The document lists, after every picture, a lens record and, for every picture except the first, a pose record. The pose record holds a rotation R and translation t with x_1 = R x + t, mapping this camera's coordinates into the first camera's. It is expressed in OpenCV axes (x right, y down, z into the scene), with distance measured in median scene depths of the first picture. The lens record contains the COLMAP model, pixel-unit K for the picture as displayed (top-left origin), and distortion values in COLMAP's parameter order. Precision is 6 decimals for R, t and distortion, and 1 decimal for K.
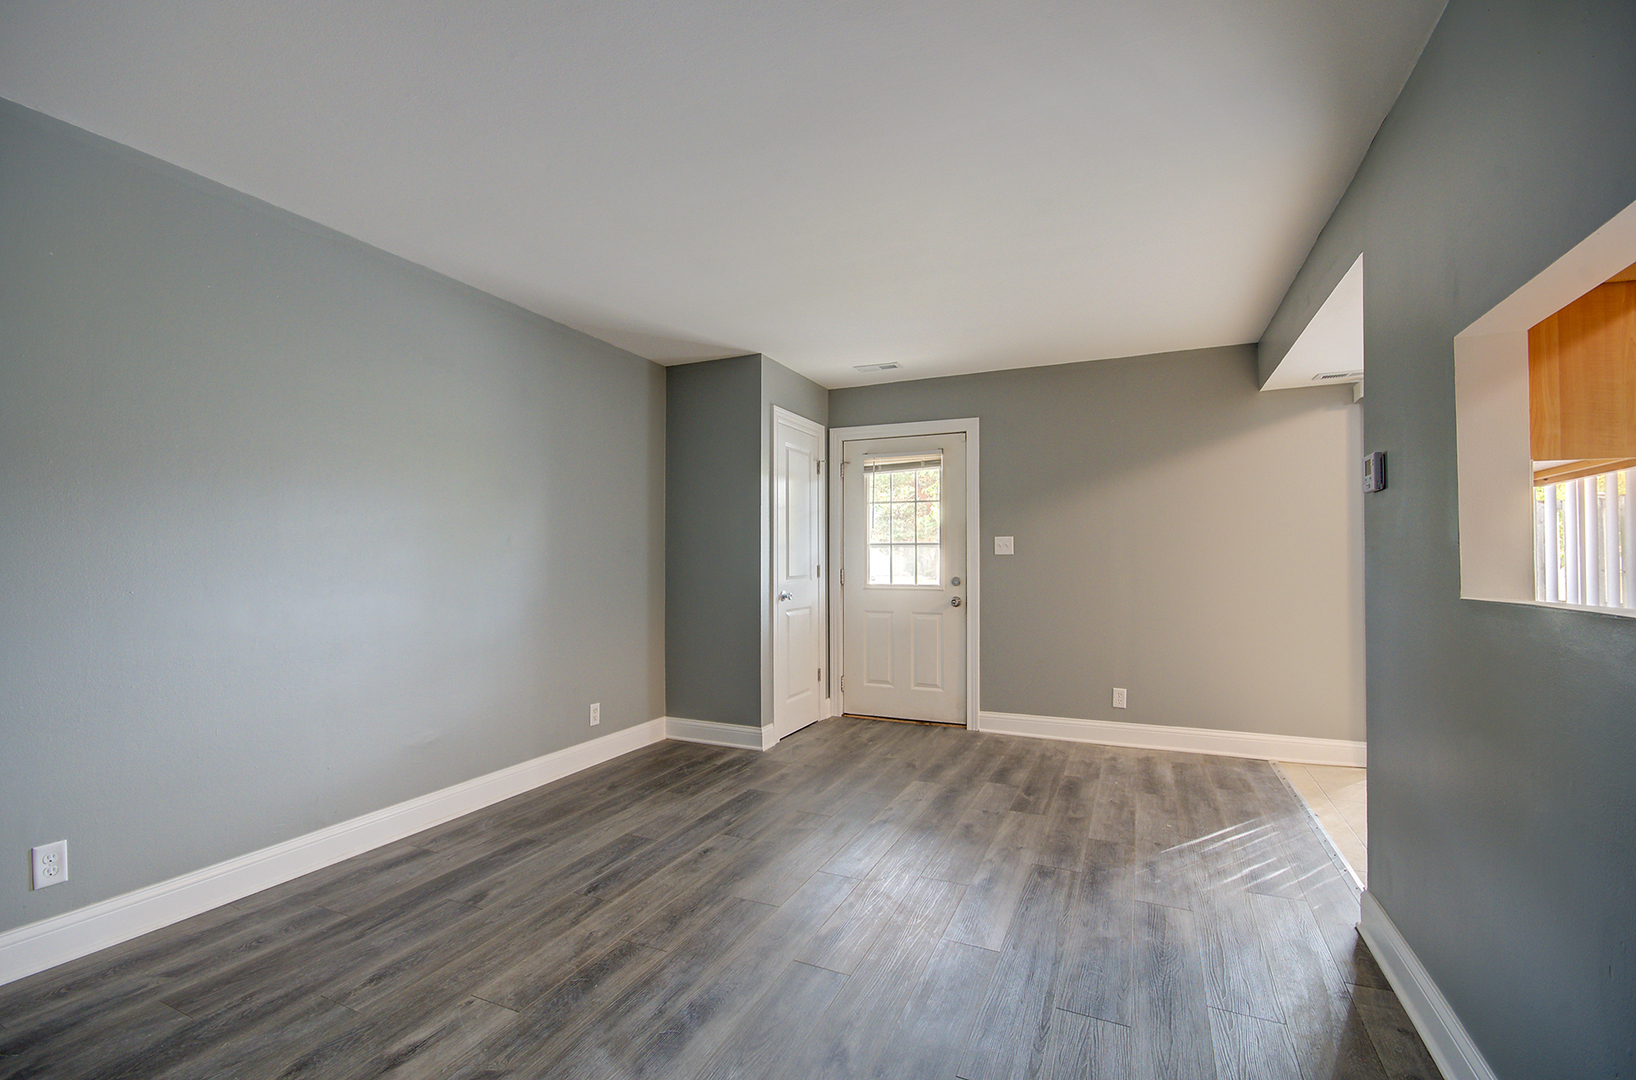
lens RADIAL K [[707.8, 0, 822.6], [0, 707.8, 547.0], [0, 0, 1]] dist [0.007922, -0.013465]
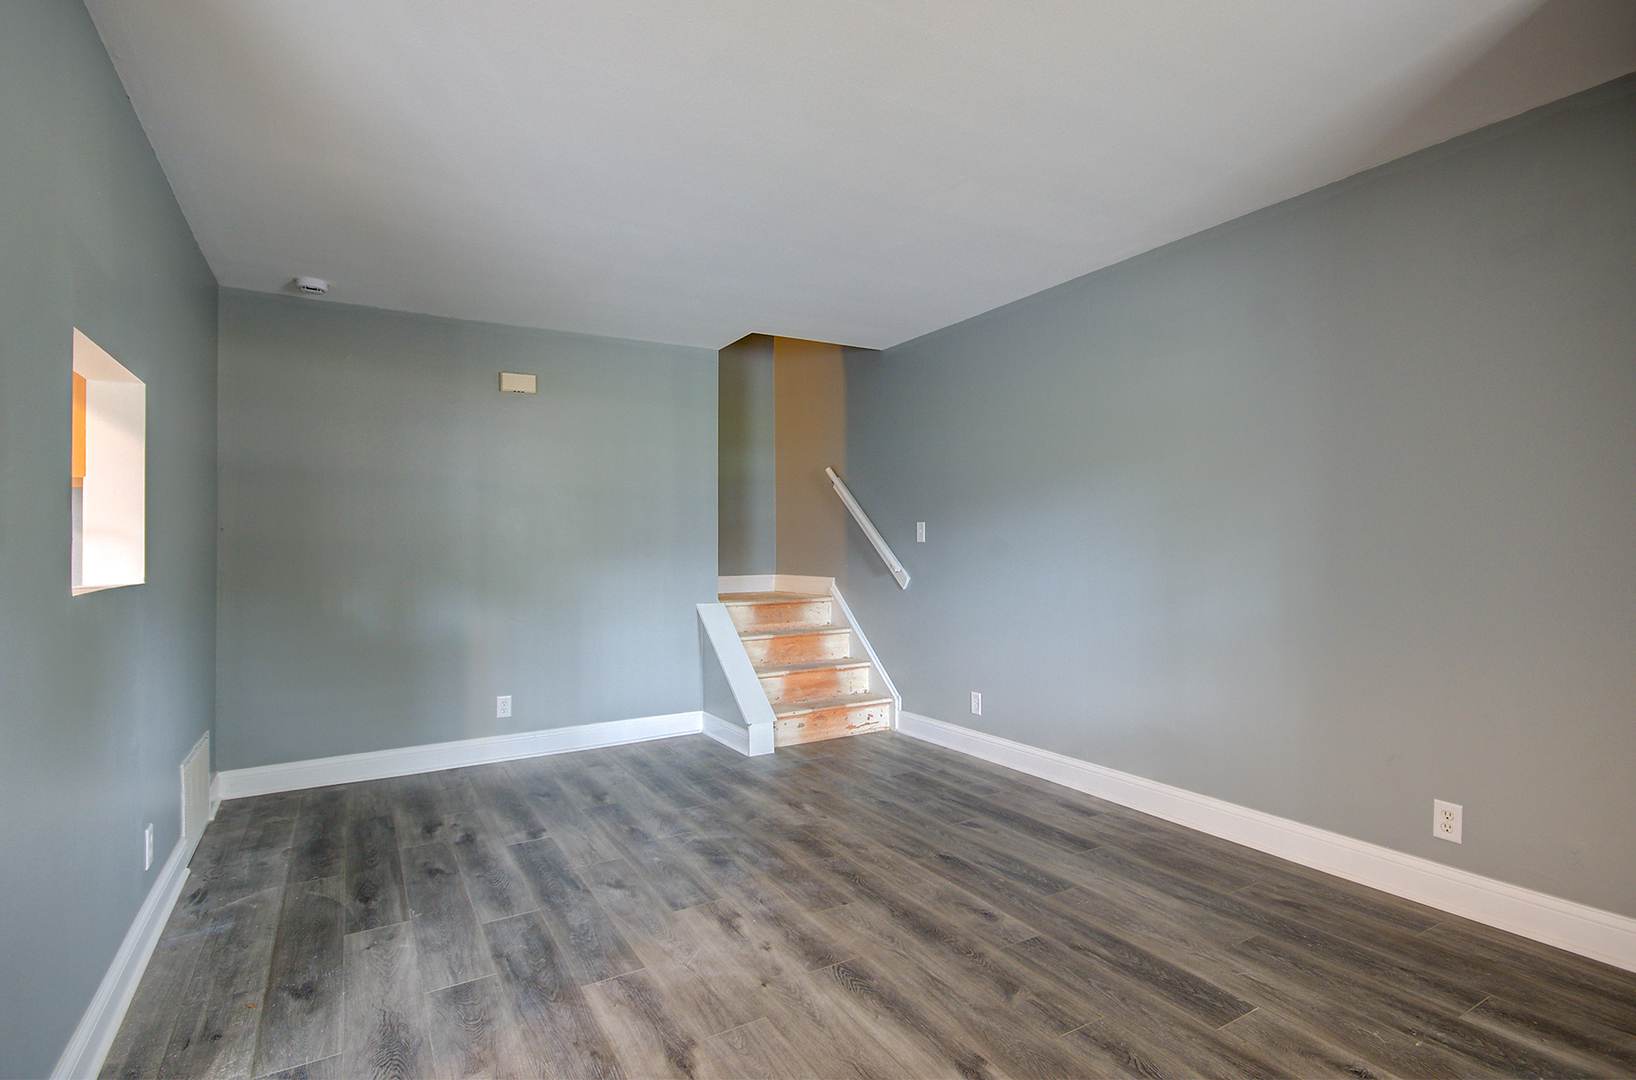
lens RADIAL K [[799.6, 0, 838.6], [0, 799.6, 536.0], [0, 0, 1]] dist [-0.000582, 0.000692]
pose [[-0.566628, -0.005940, -0.823952, 0.697390], [0.022698, 0.999482, -0.022814, 0.021844], [0.823661, -0.031630, -0.566200, 1.436150]]
